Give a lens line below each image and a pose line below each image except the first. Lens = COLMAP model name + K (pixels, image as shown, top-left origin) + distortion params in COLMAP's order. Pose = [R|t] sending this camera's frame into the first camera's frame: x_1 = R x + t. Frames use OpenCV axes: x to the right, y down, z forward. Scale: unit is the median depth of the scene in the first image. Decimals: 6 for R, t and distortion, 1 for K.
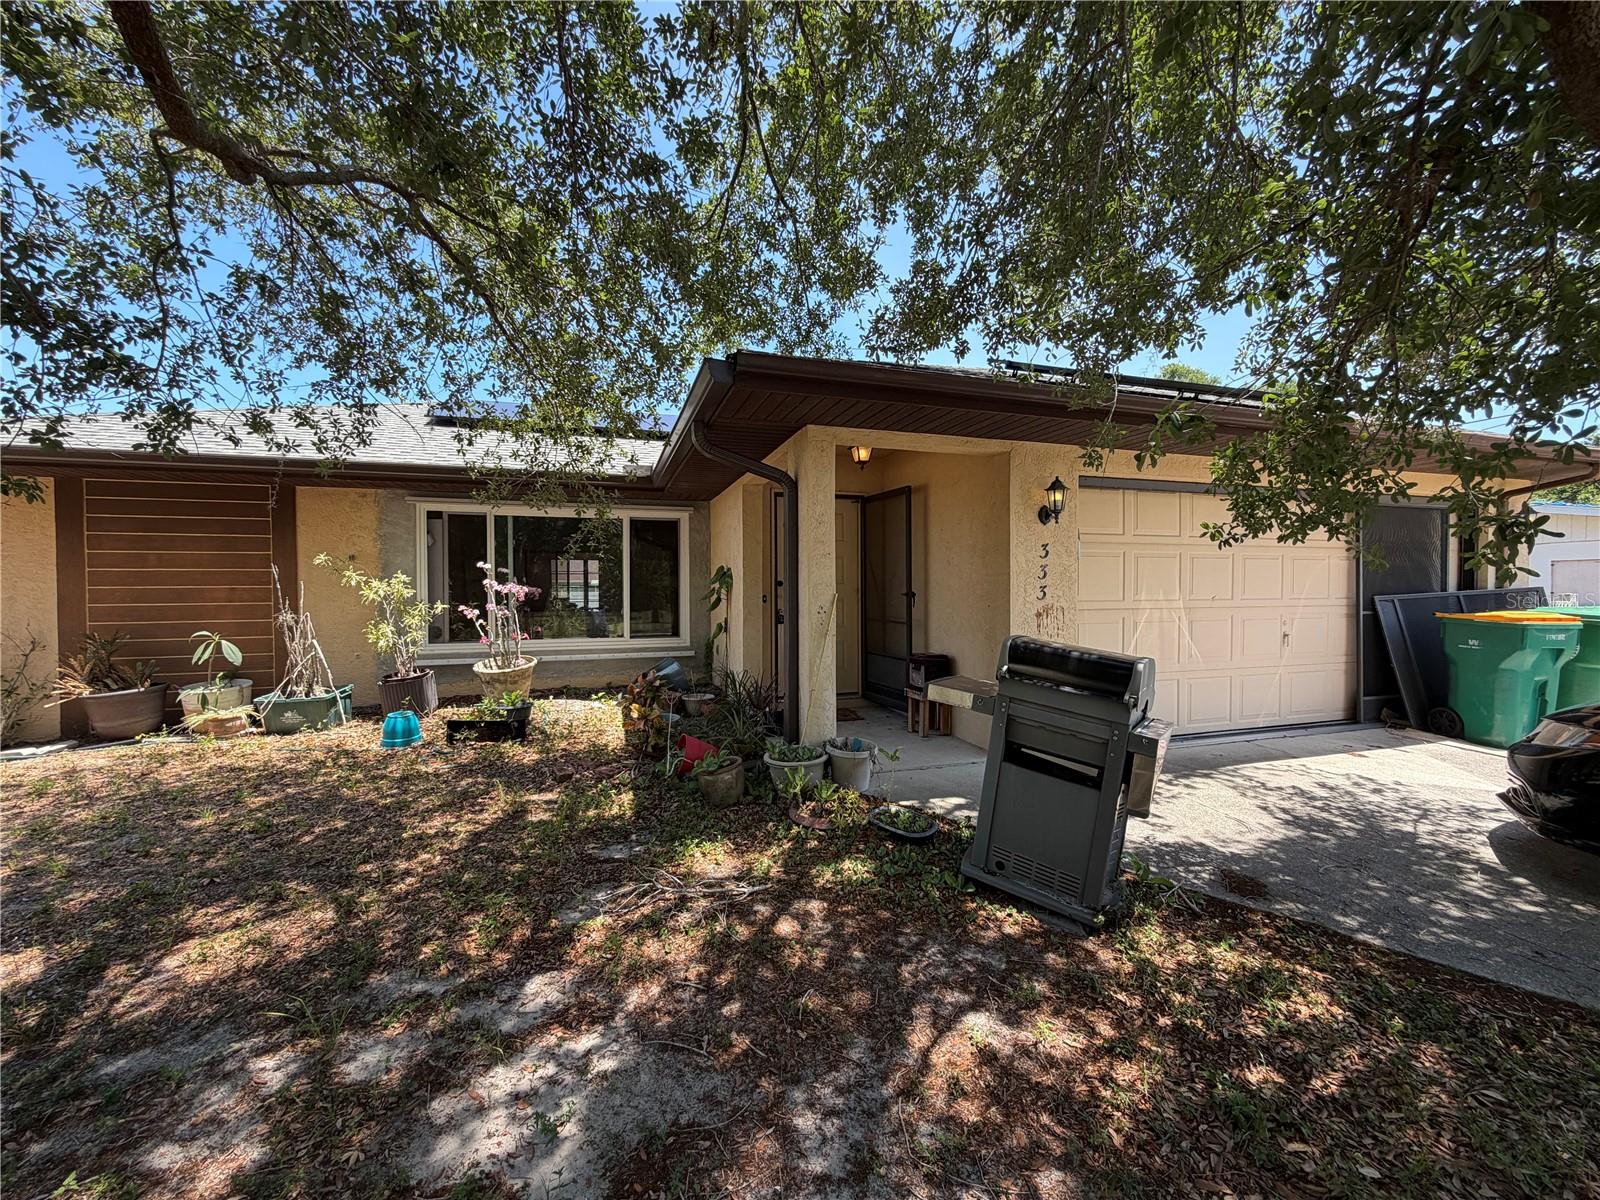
lens RADIAL K [[637.8, 0, 800.7], [0, 637.8, 605.8], [0, 0, 1]] dist [0.000123, -0.000542]
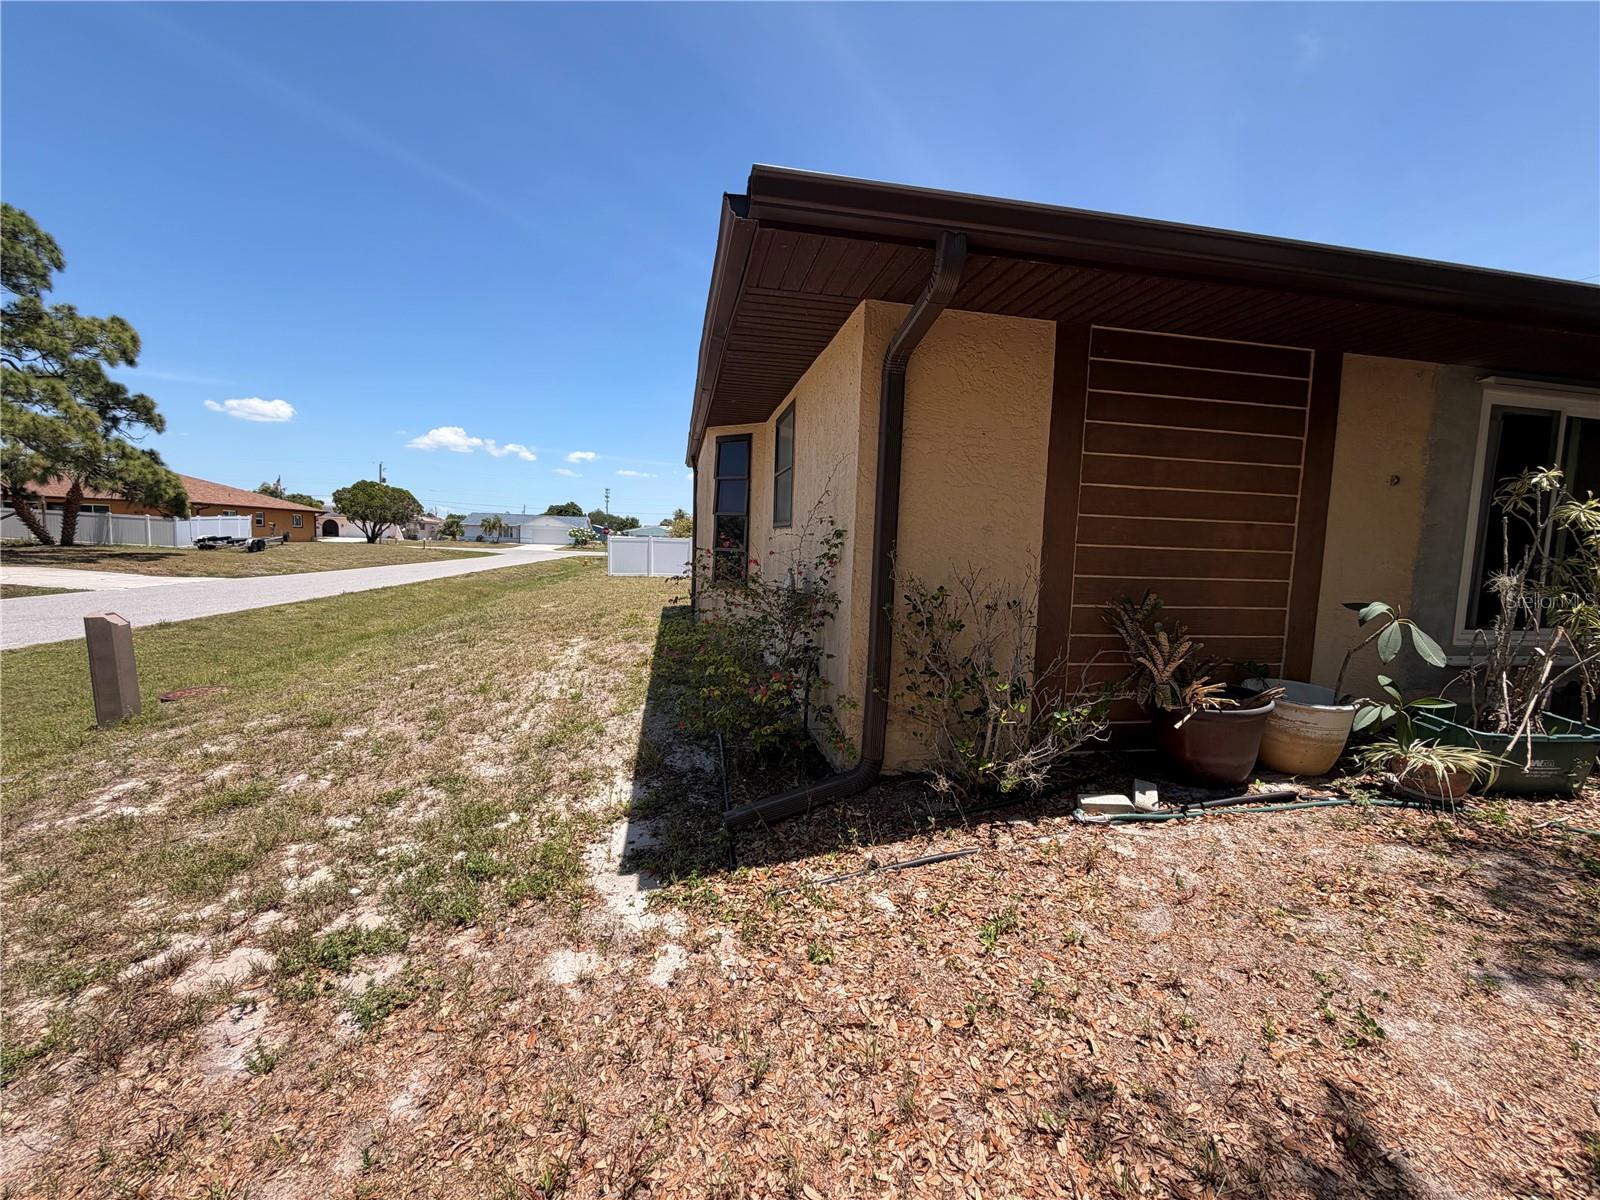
lens RADIAL K [[637.8, 0, 796.6], [0, 637.8, 597.3], [0, 0, 1]] dist [0.000123, -0.000542]
pose [[0.990169, 0.053960, -0.129048, -1.260750], [-0.043705, 0.995754, 0.081022, 0.010054], [0.132872, -0.074585, 0.988323, 0.367593]]
